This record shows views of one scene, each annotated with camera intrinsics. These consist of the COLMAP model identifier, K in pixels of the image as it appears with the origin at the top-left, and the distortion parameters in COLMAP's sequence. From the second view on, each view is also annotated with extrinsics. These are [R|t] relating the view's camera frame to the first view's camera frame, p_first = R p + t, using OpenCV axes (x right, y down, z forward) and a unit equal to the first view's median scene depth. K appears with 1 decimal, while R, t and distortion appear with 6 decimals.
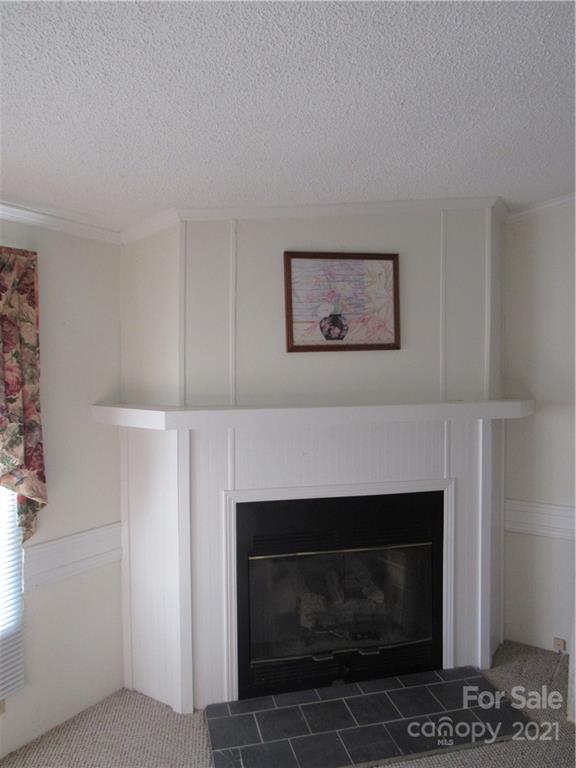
lens RADIAL K [[550.5, 0, 286.3], [0, 550.5, 389.4], [0, 0, 1]] dist [-0.006440, -0.006520]
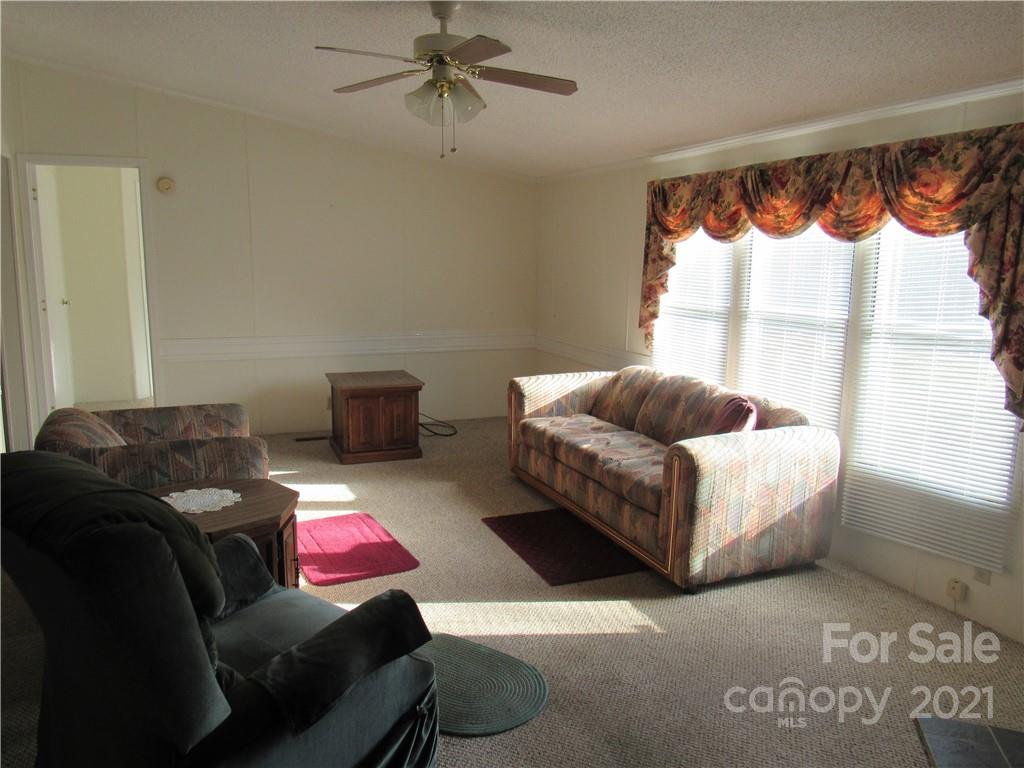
lens RADIAL K [[734.0, 0, 518.4], [0, 734.0, 381.7], [0, 0, 1]] dist [-0.006440, -0.006520]
pose [[-0.496740, 0.135173, -0.857308, 0.911222], [-0.036085, 0.983726, 0.176014, -0.000164], [0.867149, 0.118369, -0.483779, 0.737153]]
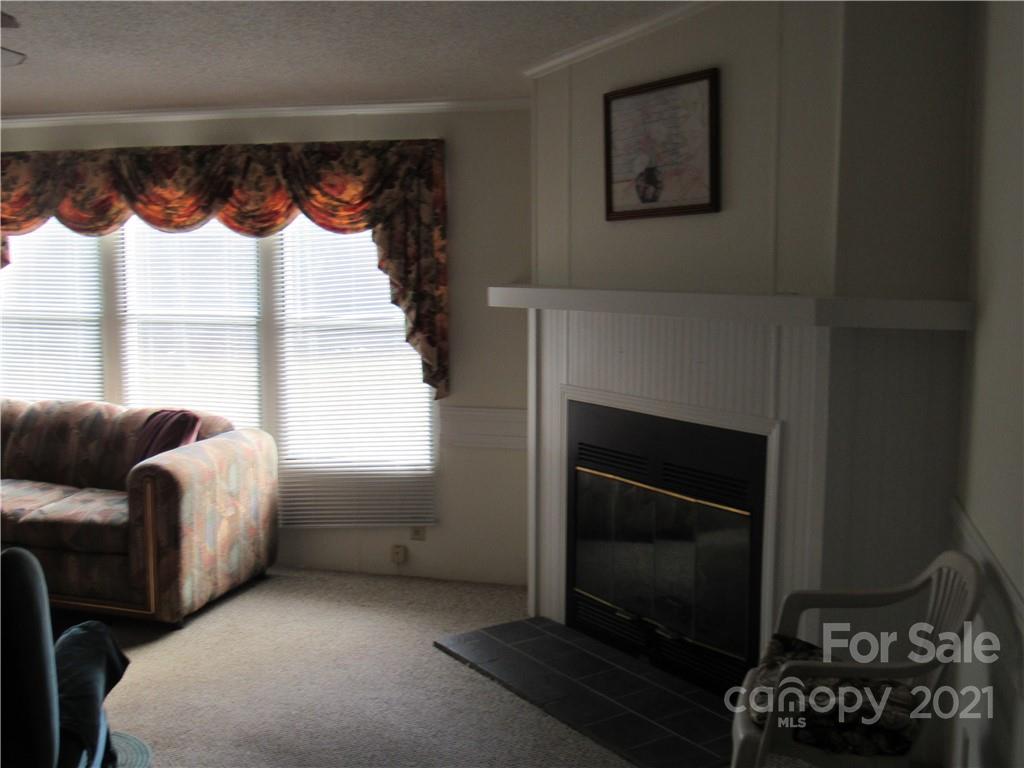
lens RADIAL K [[1074.9, 0, 505.4], [0, 1074.9, 376.6], [0, 0, 1]] dist [-0.048606, 0.000000]
pose [[0.361132, 0.104073, -0.926689, 1.404417], [-0.029804, 0.994533, 0.100078, 0.005422], [0.932038, -0.008522, 0.362260, 0.295009]]
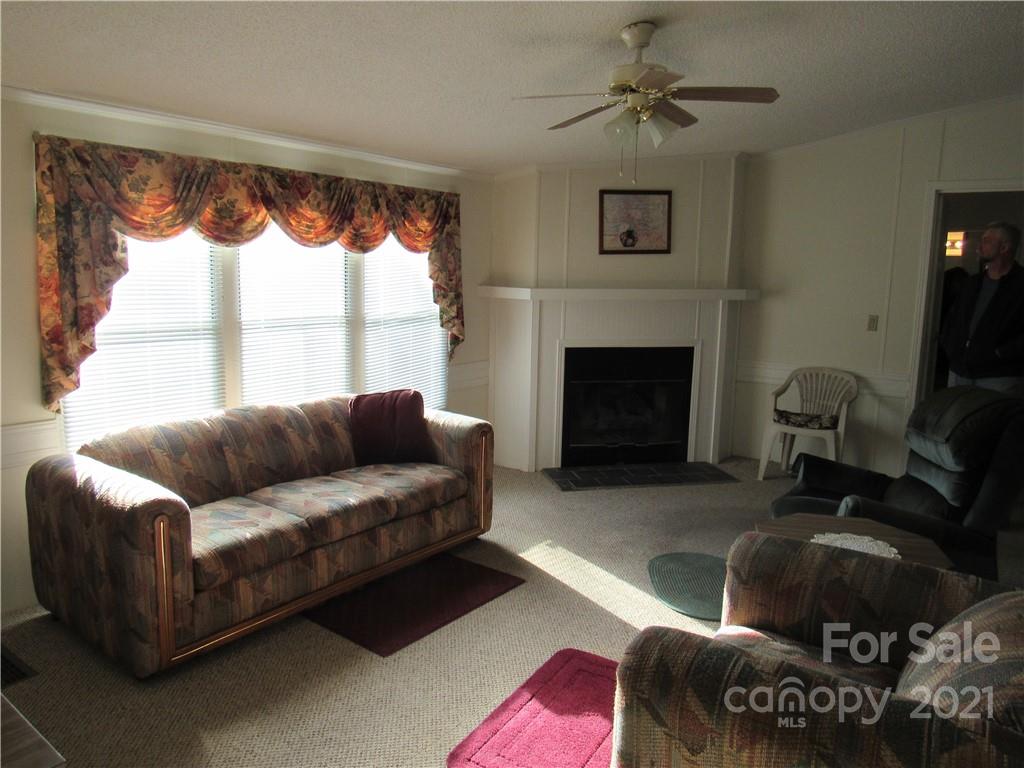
lens RADIAL K [[734.0, 0, 496.0], [0, 734.0, 380.9], [0, 0, 1]] dist [-0.006440, -0.006520]
pose [[0.999506, 0.022490, -0.021933, -0.240572], [-0.019612, 0.992137, 0.123608, 0.039323], [0.024541, -0.123117, 0.992089, -1.155398]]
